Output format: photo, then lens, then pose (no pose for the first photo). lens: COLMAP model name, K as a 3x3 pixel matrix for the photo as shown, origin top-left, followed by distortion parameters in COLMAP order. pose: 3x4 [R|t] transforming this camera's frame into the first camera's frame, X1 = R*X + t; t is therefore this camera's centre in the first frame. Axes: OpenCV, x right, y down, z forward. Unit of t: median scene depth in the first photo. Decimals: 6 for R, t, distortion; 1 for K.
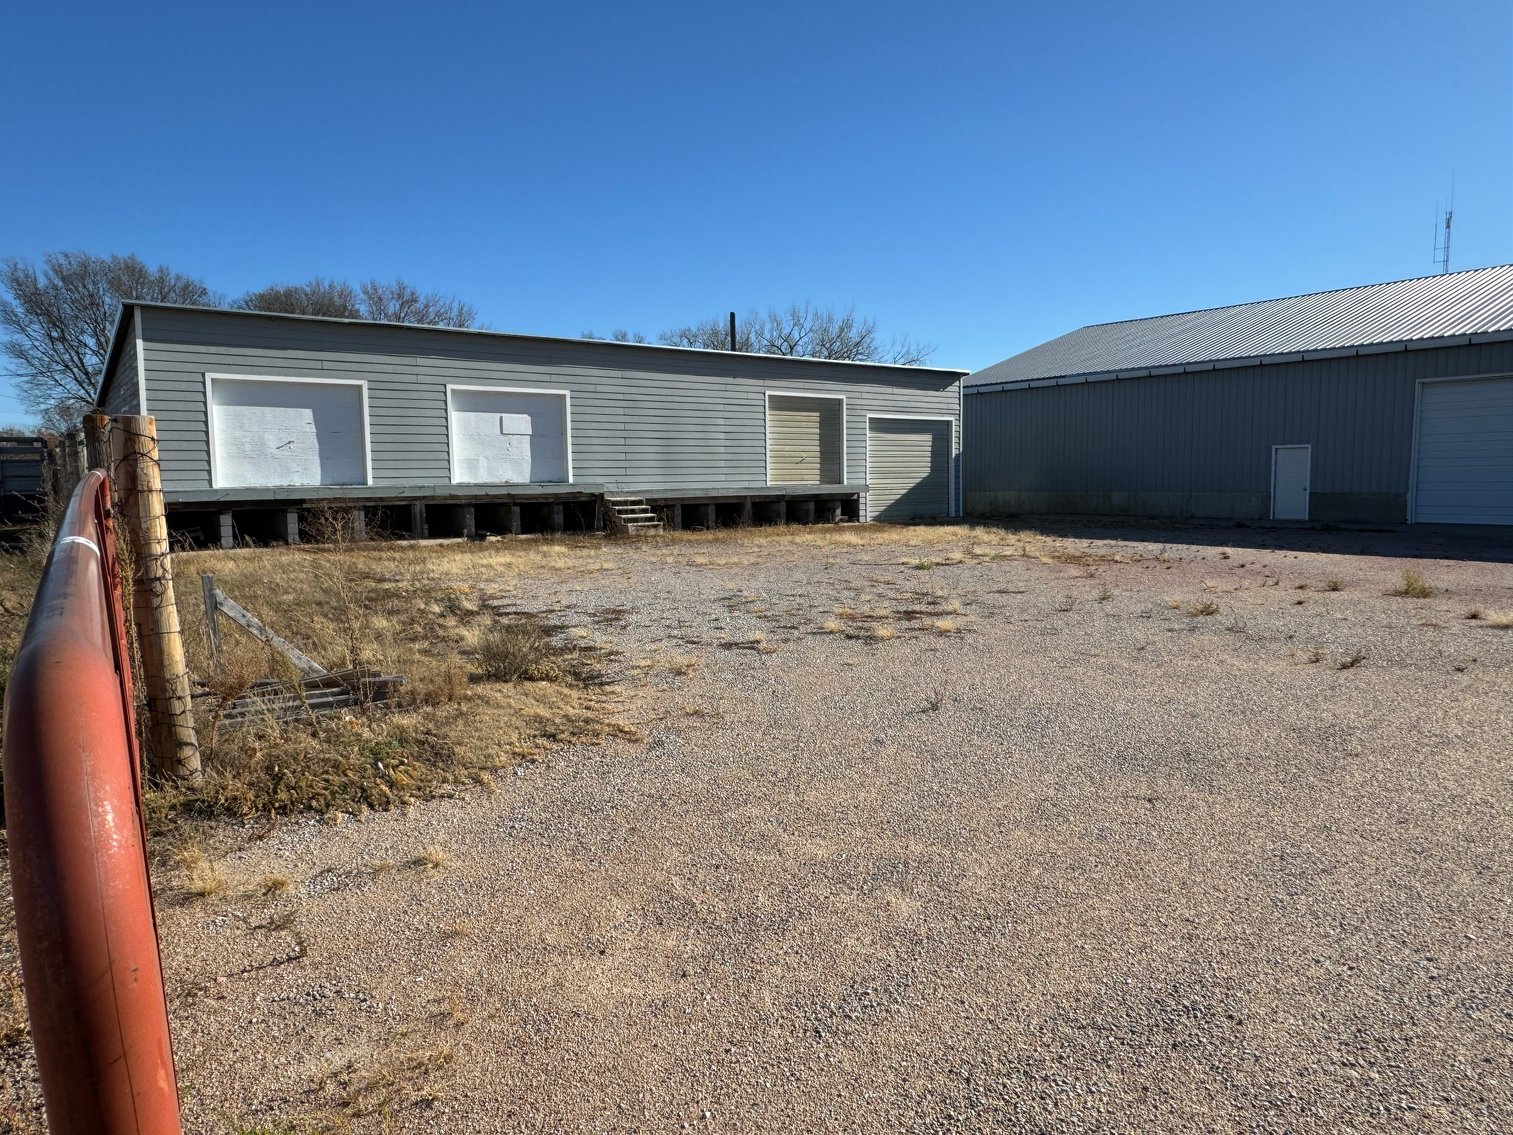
lens RADIAL K [[998.0, 0, 759.4], [0, 998.0, 551.3], [0, 0, 1]] dist [-0.016118, 0.005805]
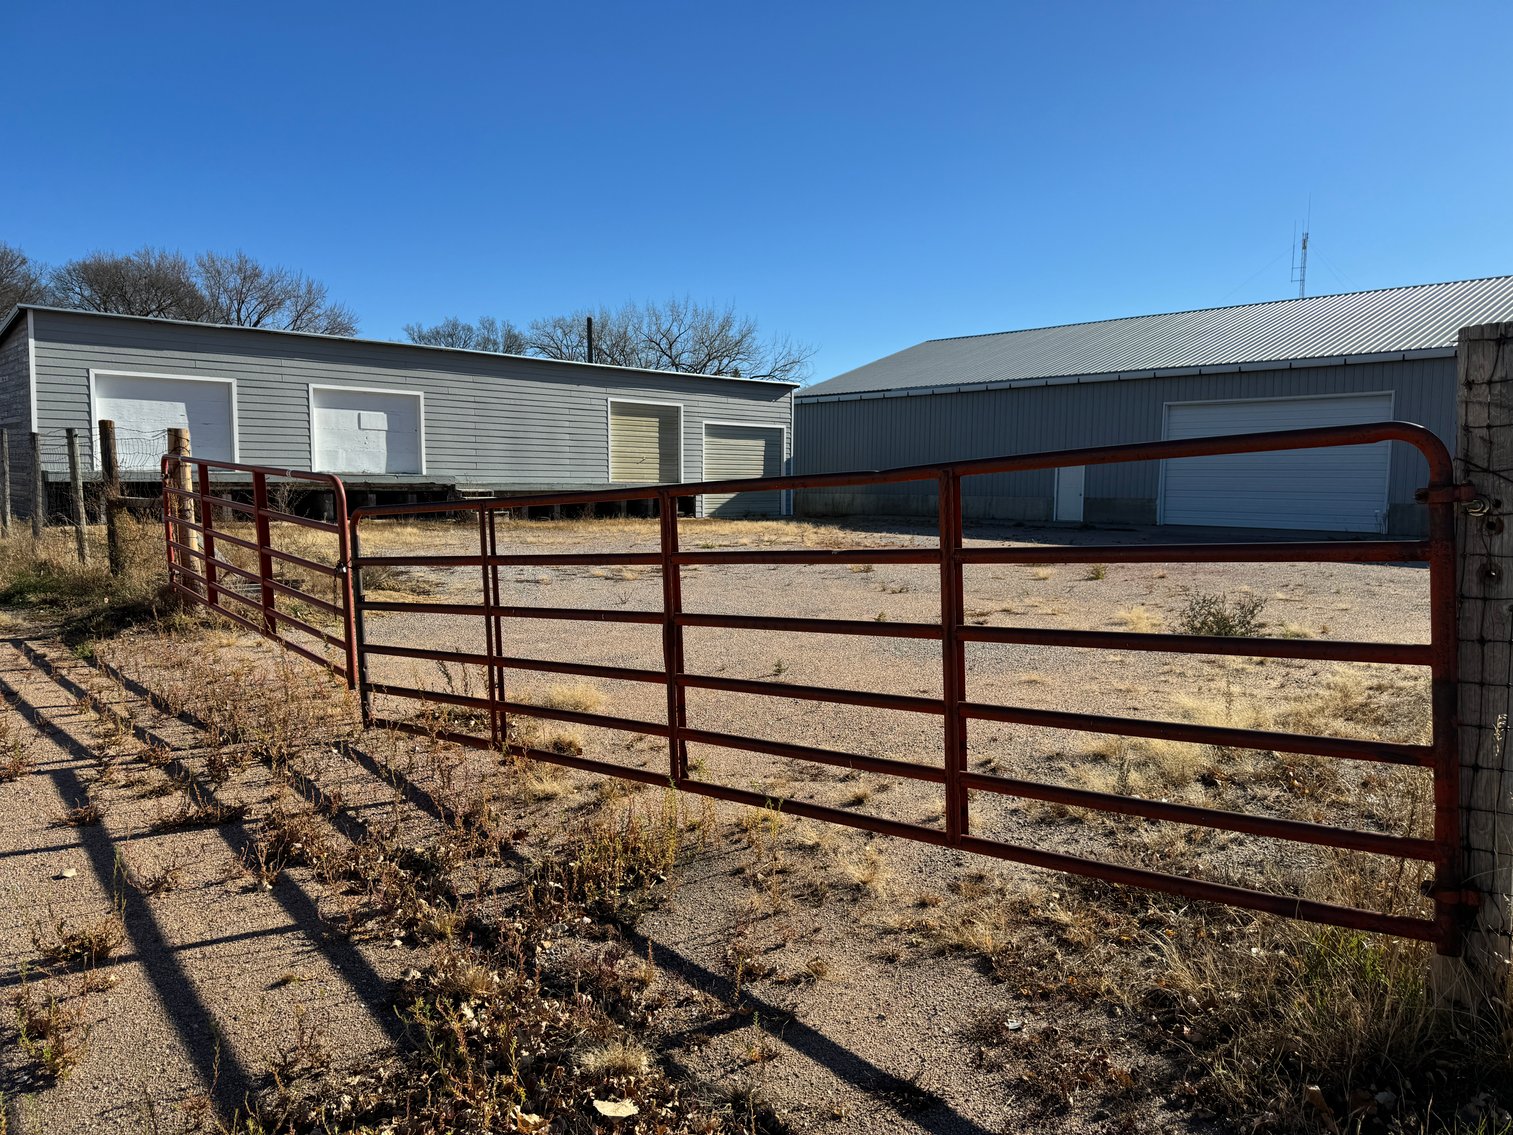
lens RADIAL K [[1053.7, 0, 756.5], [0, 1053.7, 567.5], [0, 0, 1]] dist [0.140022, -0.225760]
pose [[0.994259, 0.012635, 0.106248, 0.032632], [-0.013510, 0.999880, 0.007518, 0.012577], [-0.106141, -0.008910, 0.994311, -0.135727]]
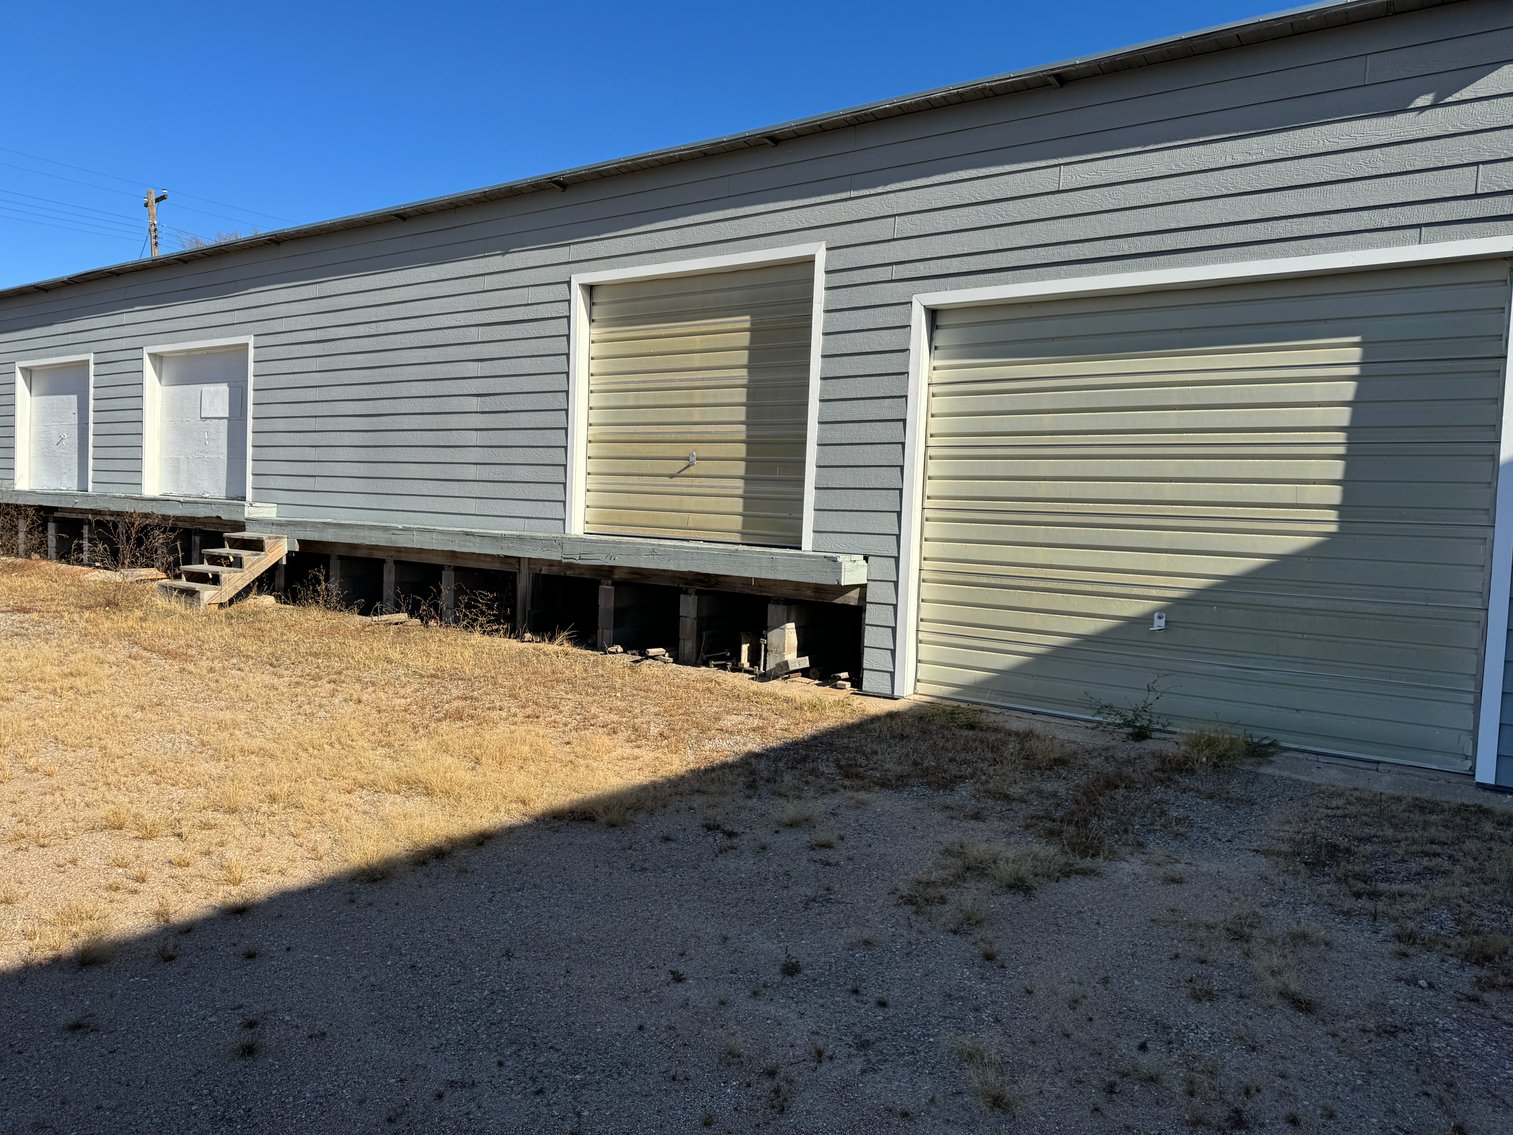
lens RADIAL K [[1053.7, 0, 756.5], [0, 1053.7, 567.5], [0, 0, 1]] dist [0.140022, -0.225760]
pose [[0.306098, 0.057650, -0.950253, 0.274644], [-0.129018, 0.991468, 0.018591, -0.048356], [0.943217, 0.116909, 0.310925, 0.652869]]
